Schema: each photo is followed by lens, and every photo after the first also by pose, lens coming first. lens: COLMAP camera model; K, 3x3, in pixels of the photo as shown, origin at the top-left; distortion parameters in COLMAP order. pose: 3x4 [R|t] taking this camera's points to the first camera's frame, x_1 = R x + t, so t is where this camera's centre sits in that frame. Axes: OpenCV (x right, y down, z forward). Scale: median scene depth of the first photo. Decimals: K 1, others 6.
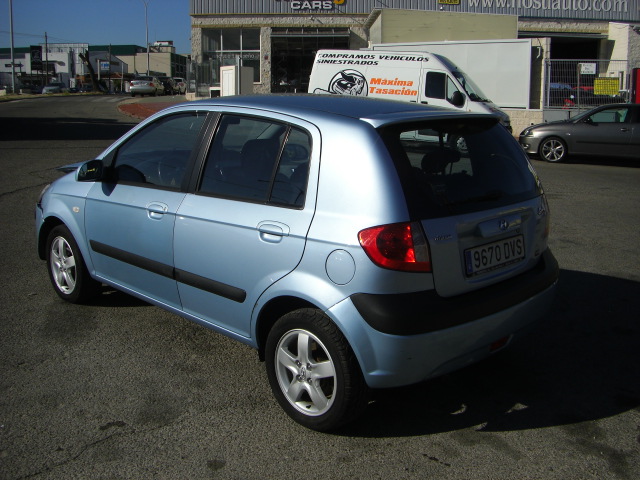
lens RADIAL K [[737.5, 0, 319.5], [0, 737.5, 237.8], [0, 0, 1]] dist [-0.139775, 0.000000]
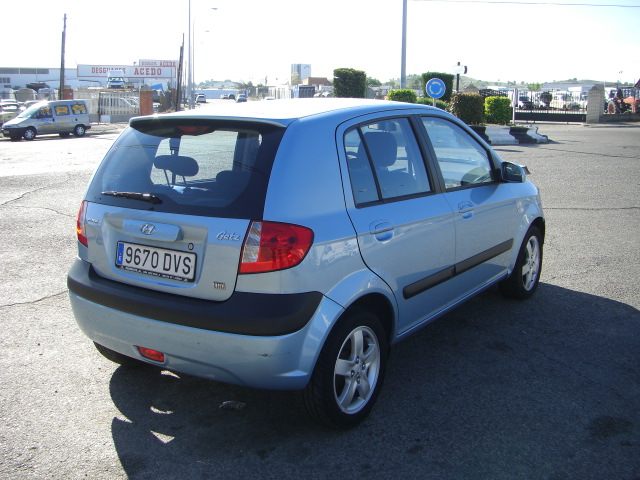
lens RADIAL K [[737.5, 0, 319.5], [0, 737.5, 241.9], [0, 0, 1]] dist [-0.139775, 0.000000]
pose [[0.162176, 0.176729, -0.970807, 1.228334], [-0.203458, 0.968680, 0.142354, -0.185368], [0.965559, 0.174432, 0.193054, 1.040378]]
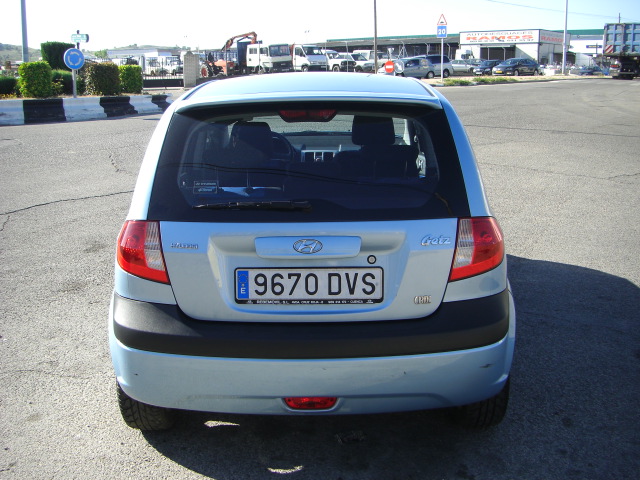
lens RADIAL K [[737.5, 0, 317.9], [0, 737.5, 241.8], [0, 0, 1]] dist [-0.139775, 0.000000]
pose [[0.686454, 0.153642, -0.710757, 0.792115], [-0.132610, 0.987484, 0.085386, -0.088349], [0.714980, 0.035639, 0.698236, 0.489015]]
